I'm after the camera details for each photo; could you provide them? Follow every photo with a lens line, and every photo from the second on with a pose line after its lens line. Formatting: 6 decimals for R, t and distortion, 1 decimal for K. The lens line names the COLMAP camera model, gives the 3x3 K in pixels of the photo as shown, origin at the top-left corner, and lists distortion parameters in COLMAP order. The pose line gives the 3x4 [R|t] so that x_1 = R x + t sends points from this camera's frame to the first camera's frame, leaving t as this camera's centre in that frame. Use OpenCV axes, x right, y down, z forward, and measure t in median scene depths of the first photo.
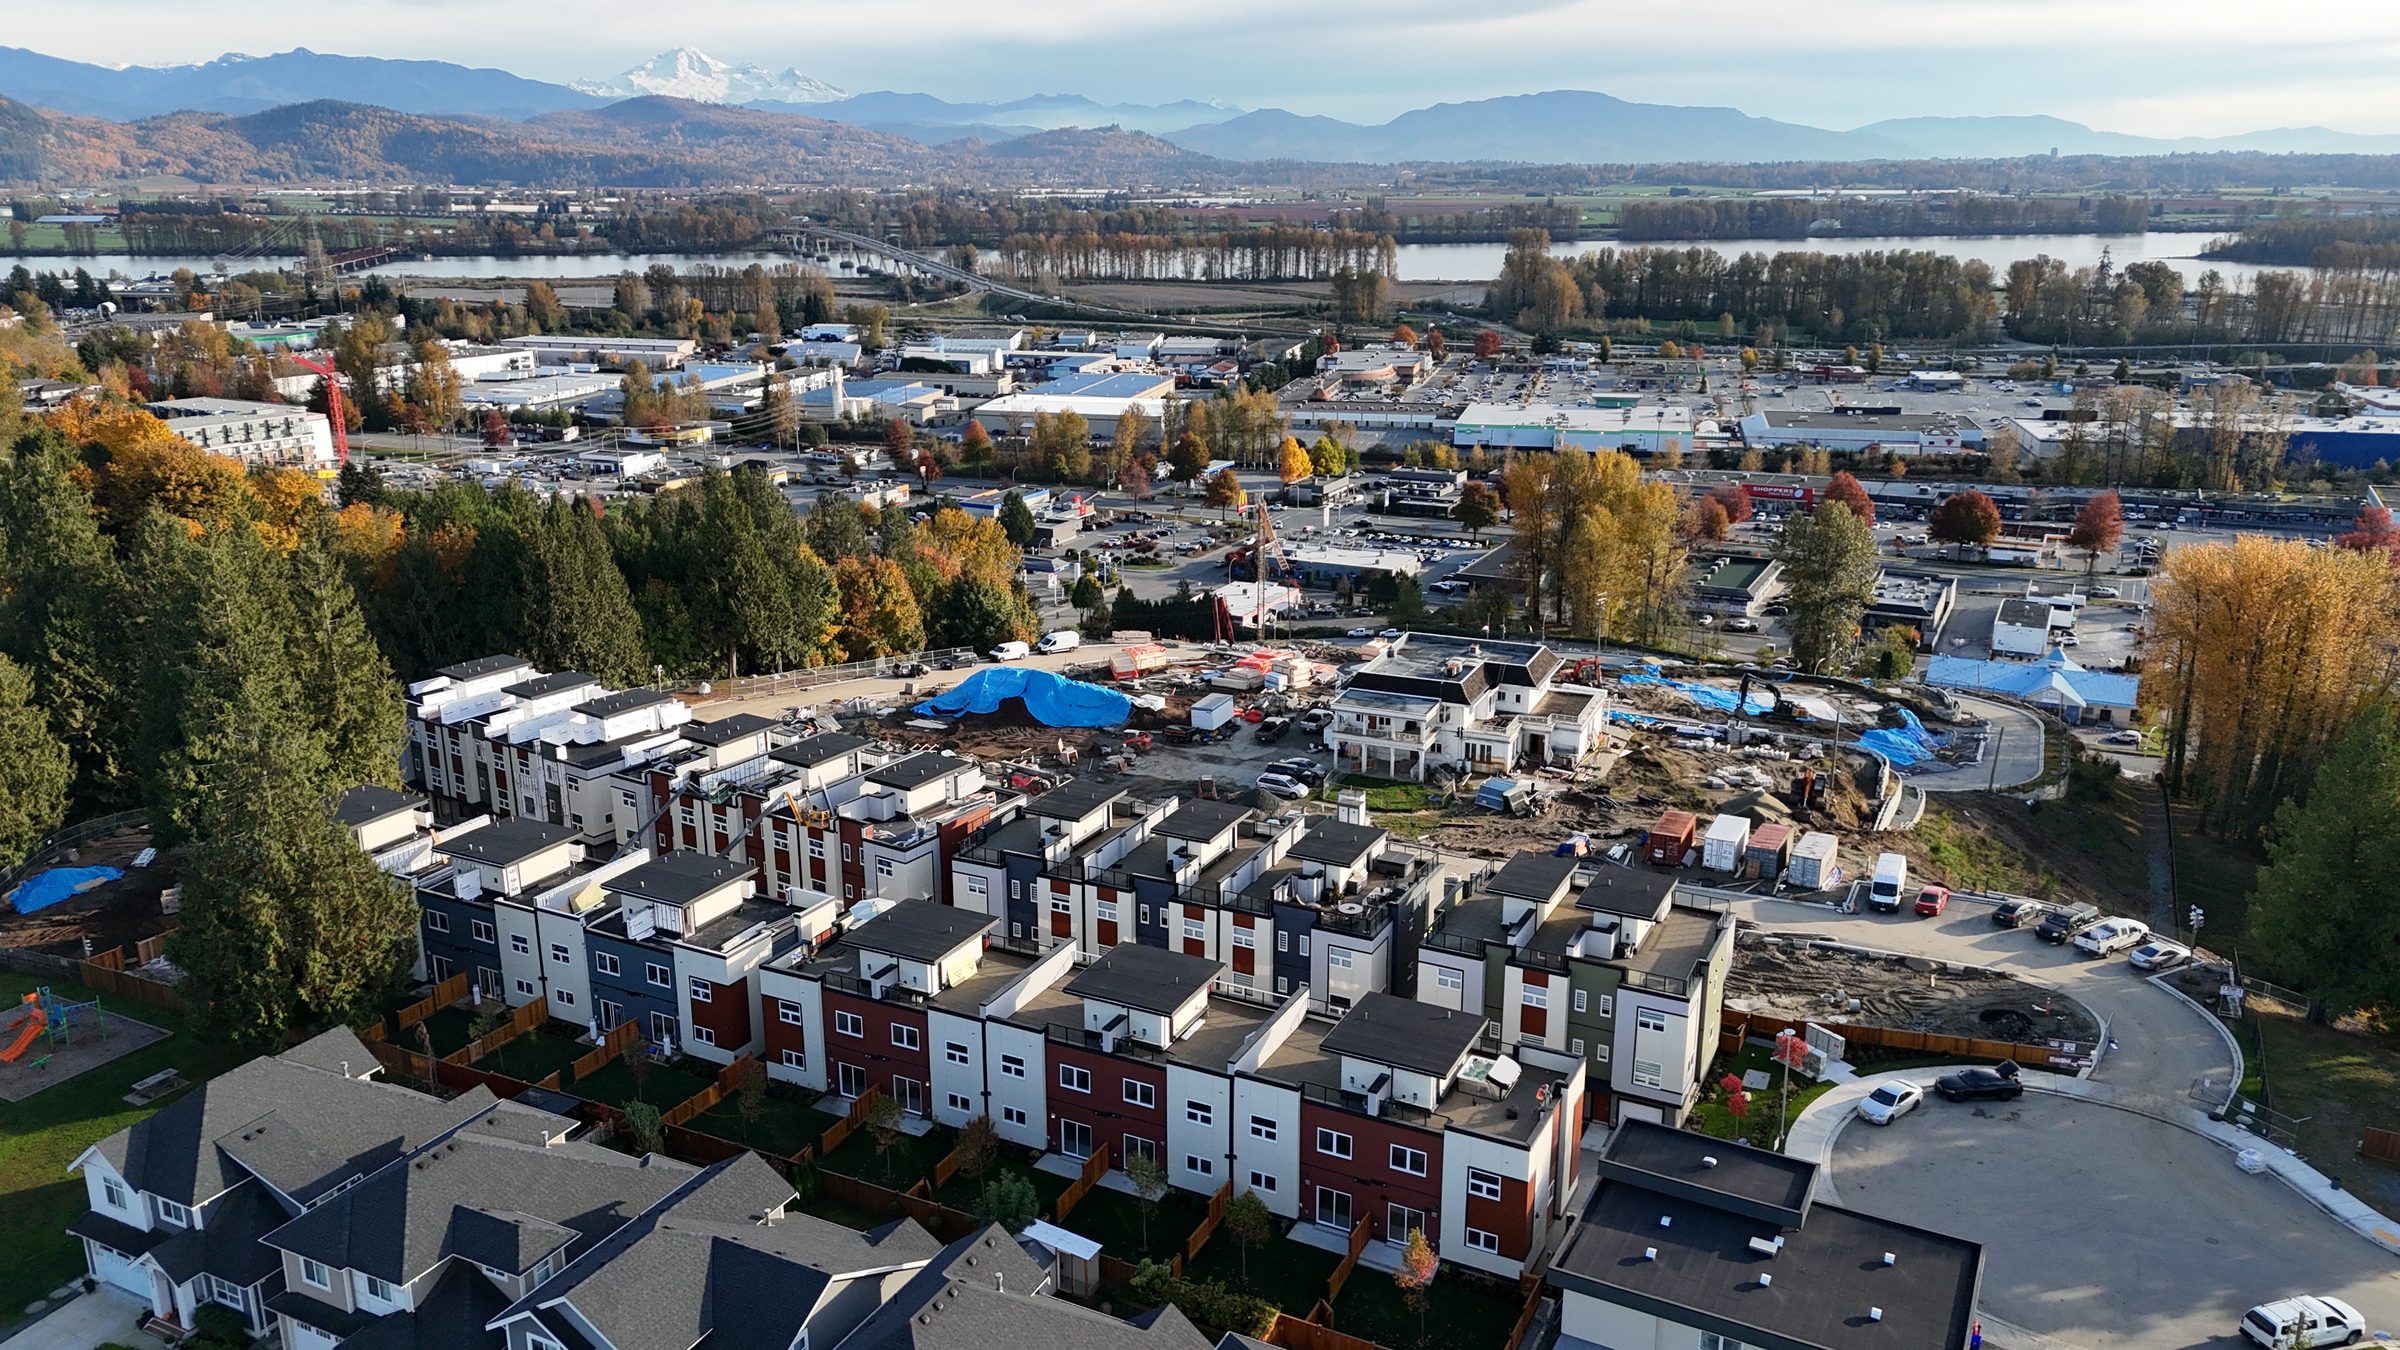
lens RADIAL K [[1750.5, 0, 1207.7], [0, 1750.5, 698.8], [0, 0, 1]] dist [0.081653, -0.076812]
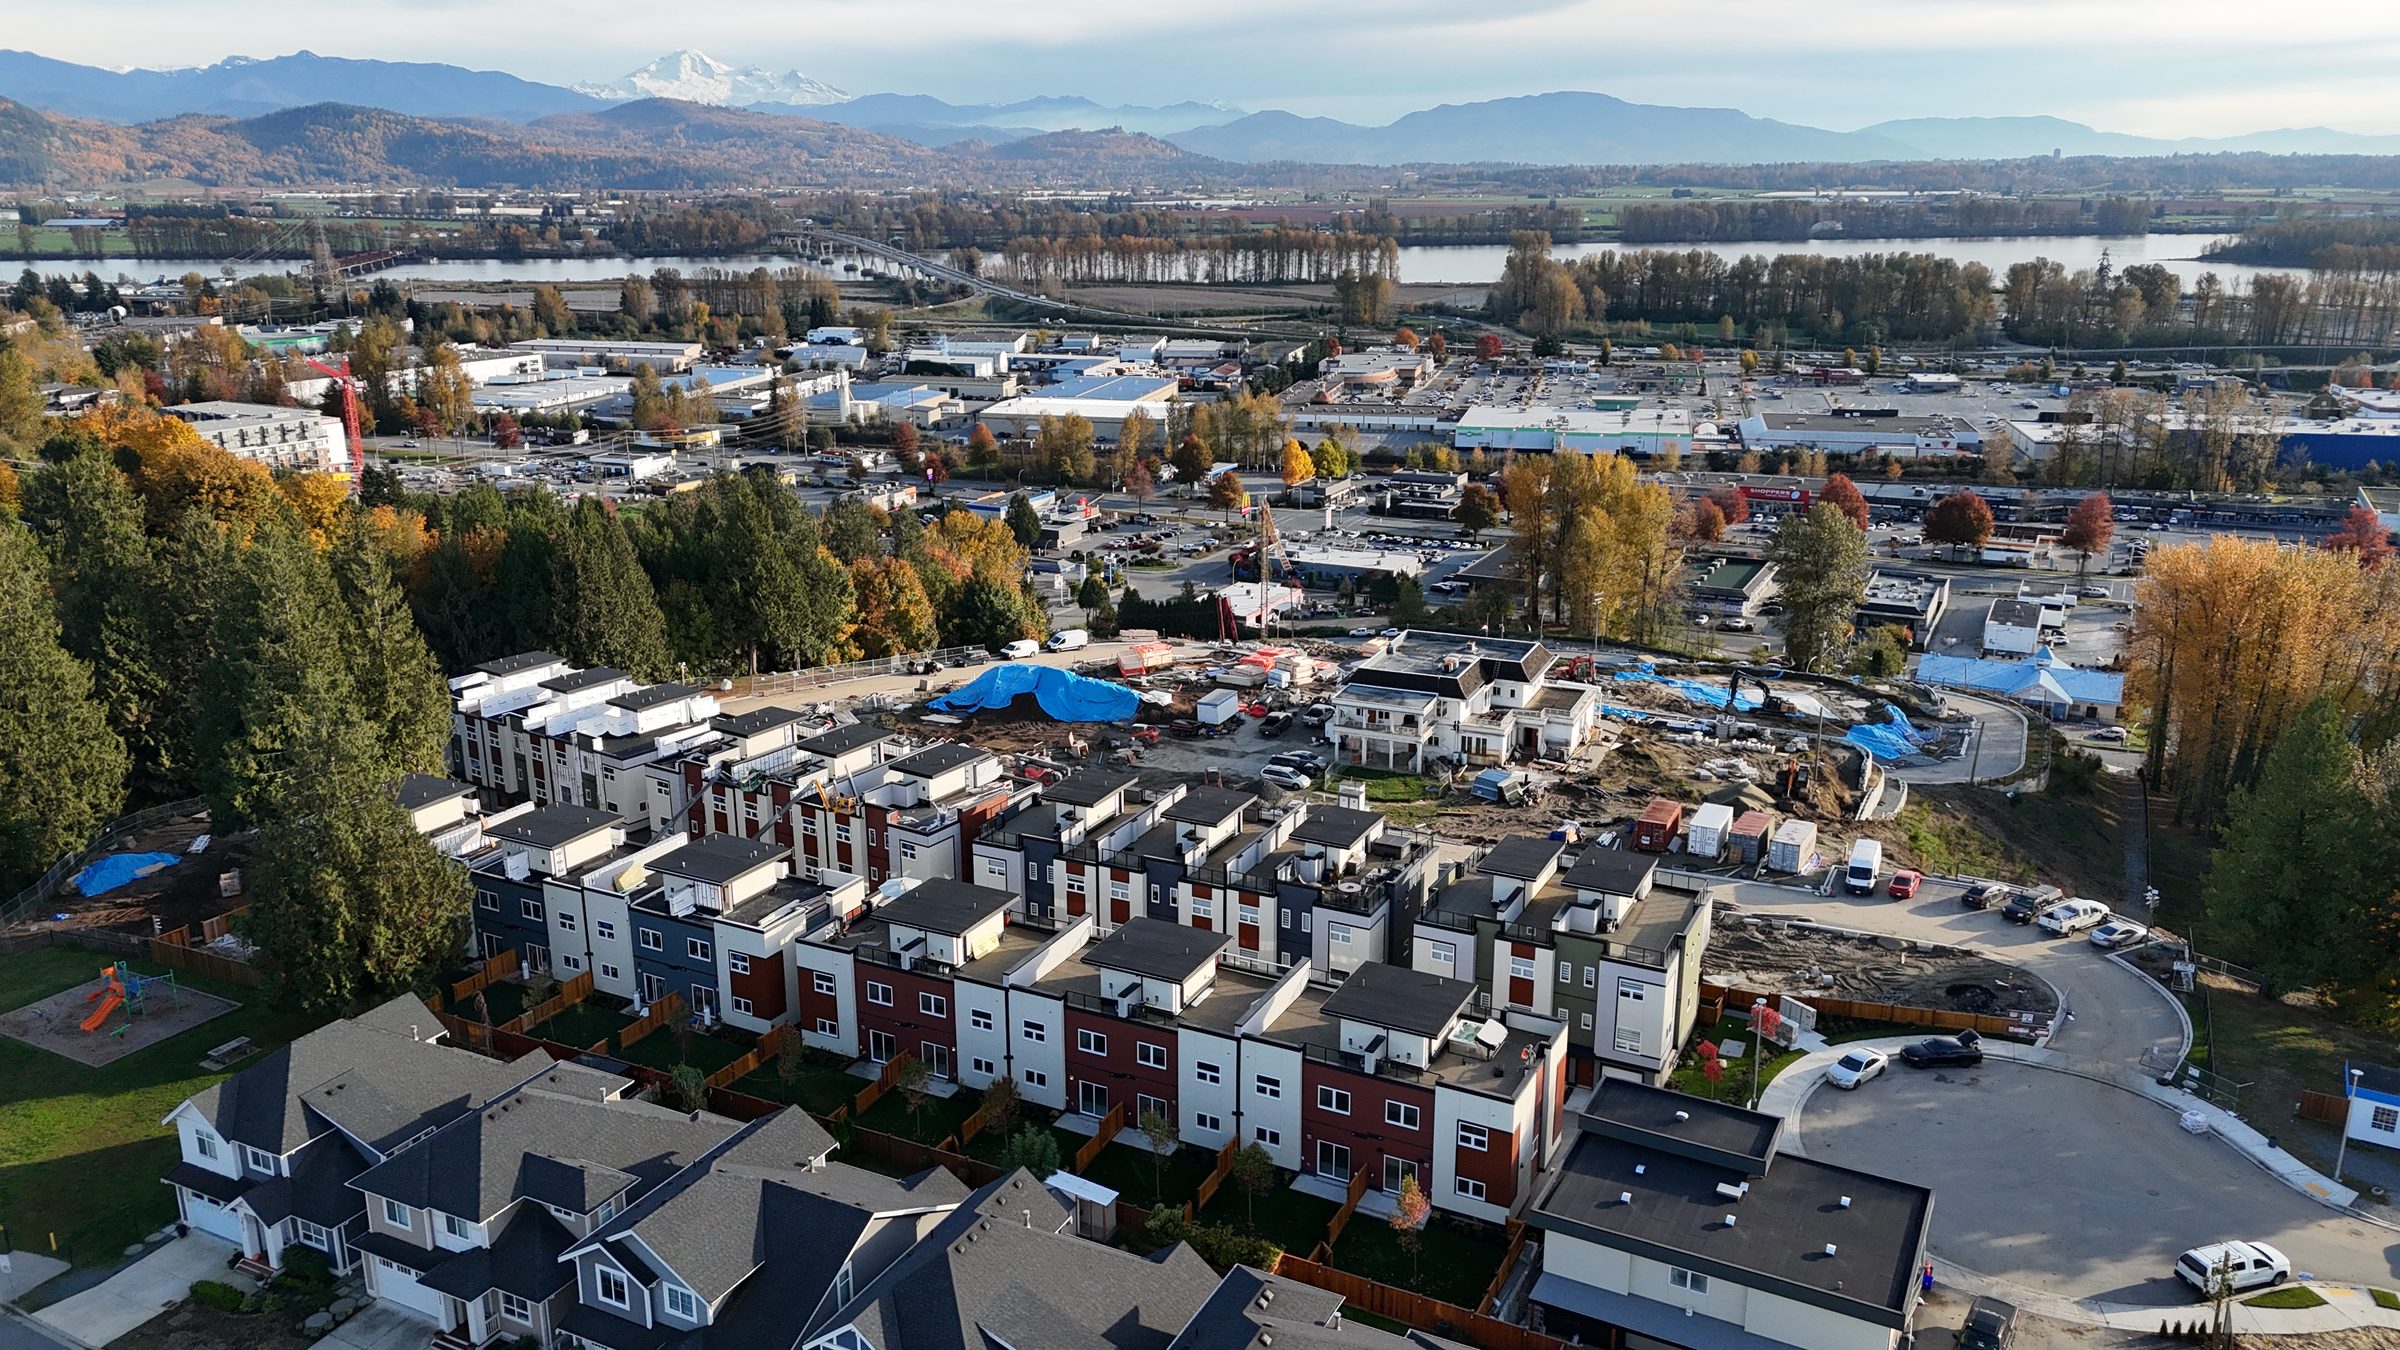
lens RADIAL K [[1750.5, 0, 1206.8], [0, 1750.5, 701.0], [0, 0, 1]] dist [0.081653, -0.076812]
pose [[0.999998, -0.000499, -0.002046, -0.001177], [0.000499, 1.000000, 0.000253, 0.002738], [0.002046, -0.000254, 0.999998, -0.025883]]
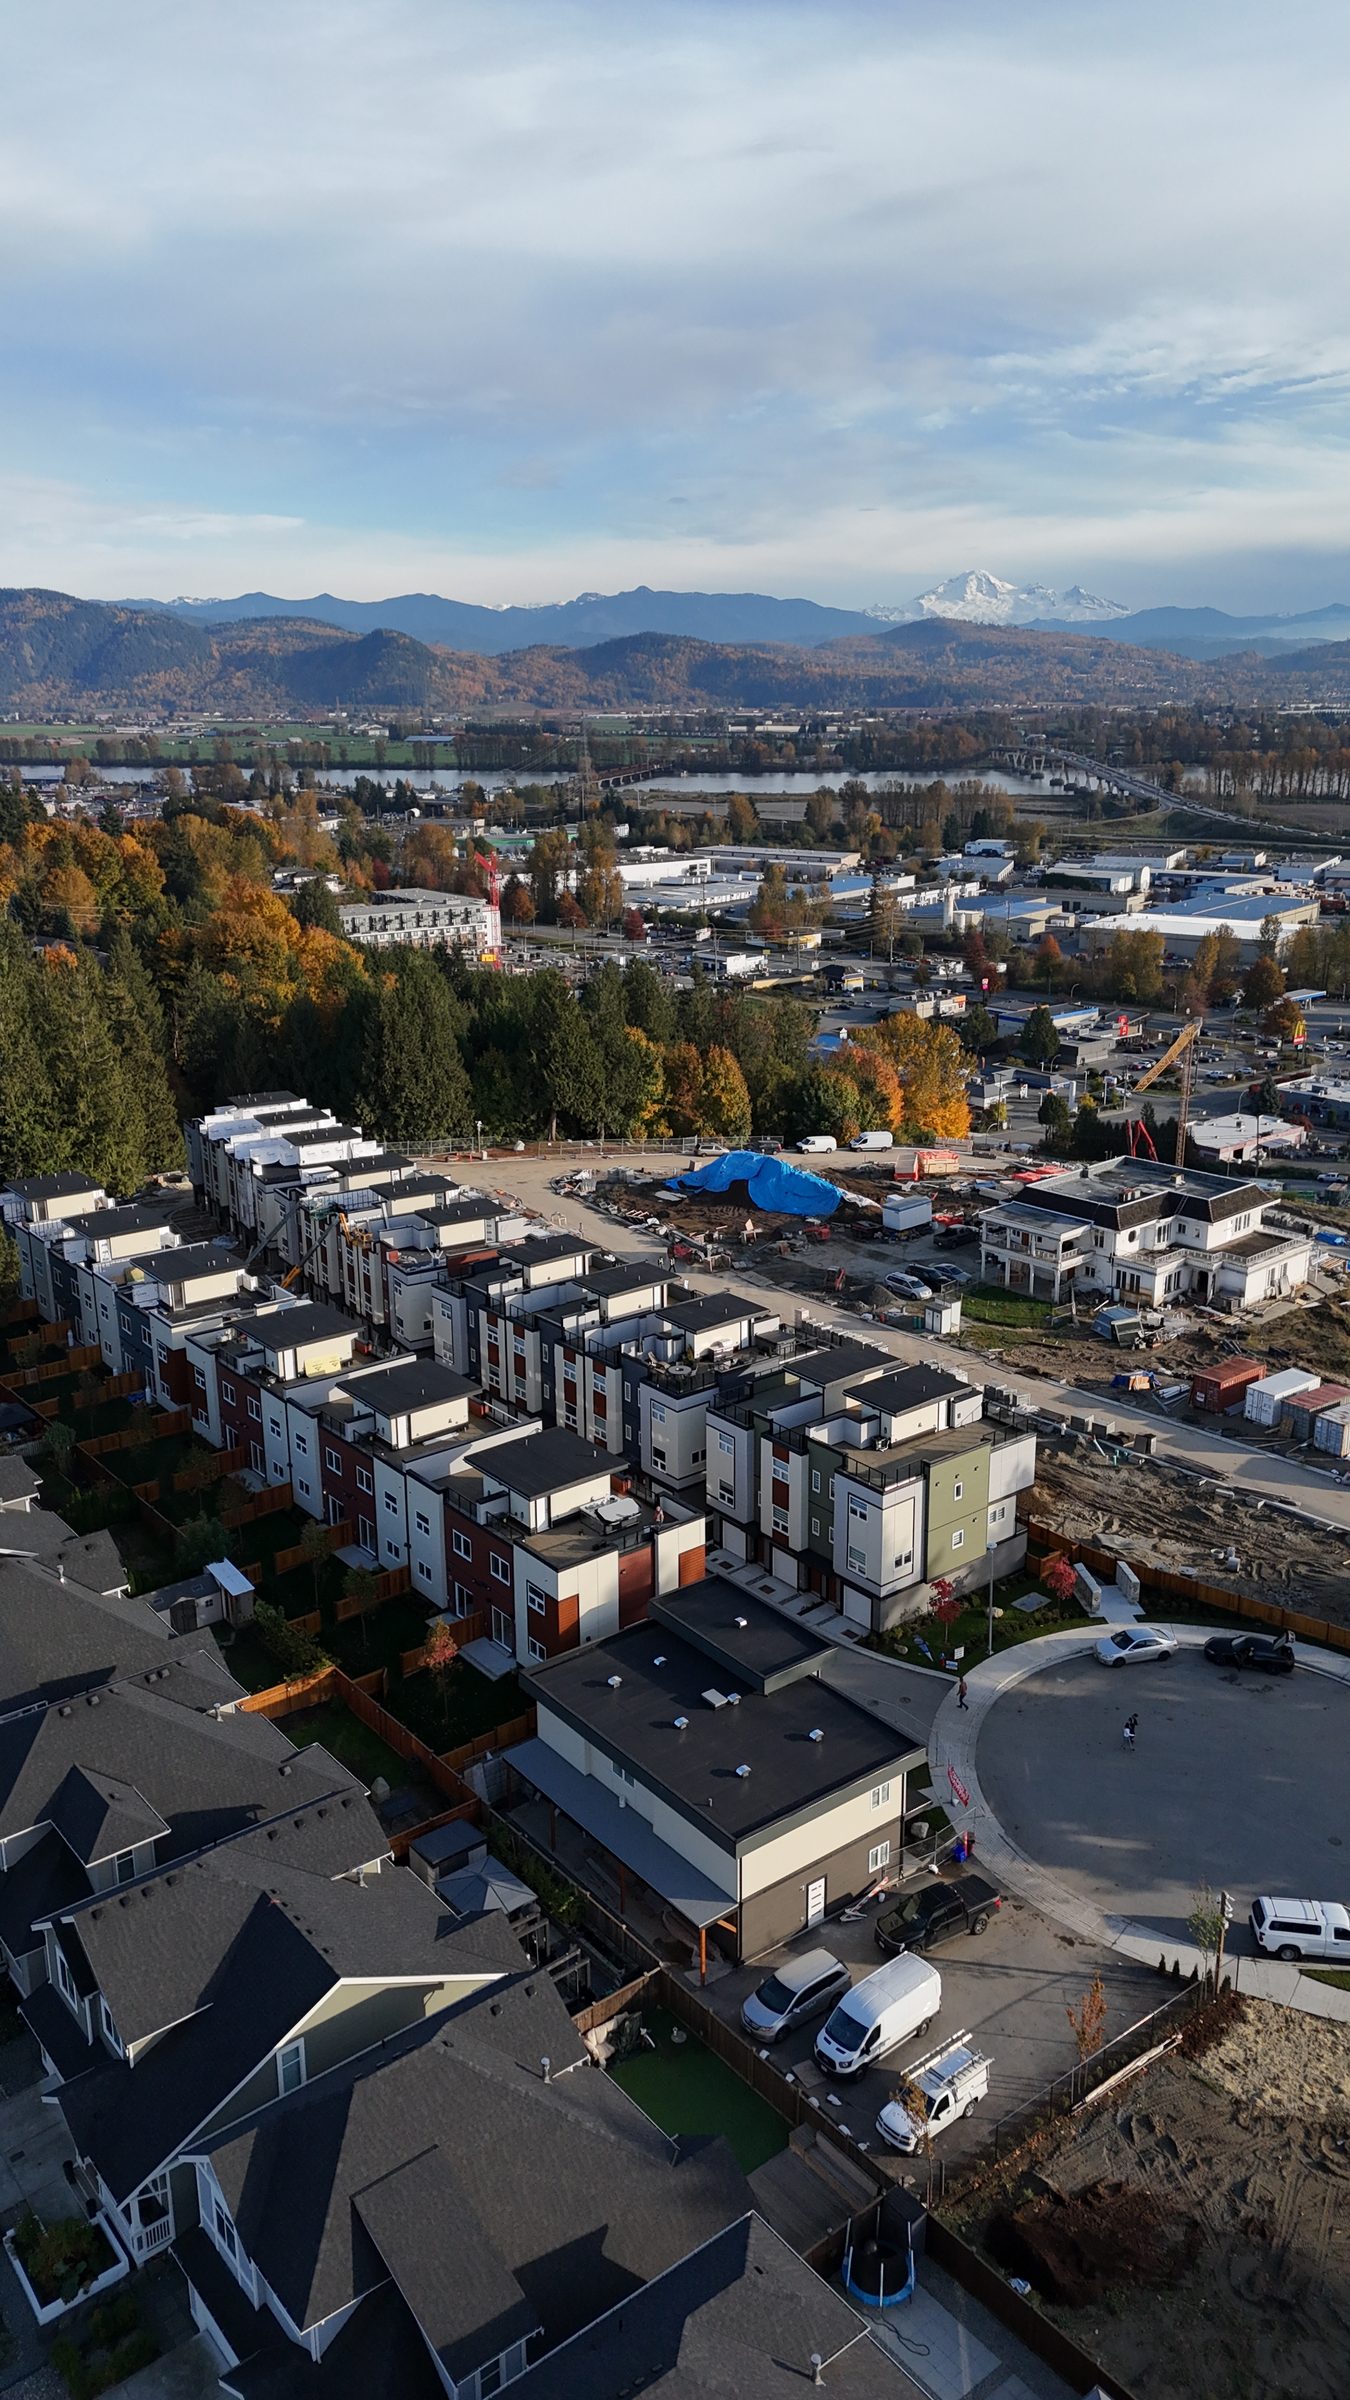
lens RADIAL K [[1750.5, 0, 679.0], [0, 1750.5, 1213.1], [0, 0, 1]] dist [0.081653, -0.076812]
pose [[0.910197, 0.113952, -0.398190, 0.210881], [-0.114775, 0.993151, 0.021858, 0.000344], [0.397954, 0.025807, 0.917042, 0.006430]]
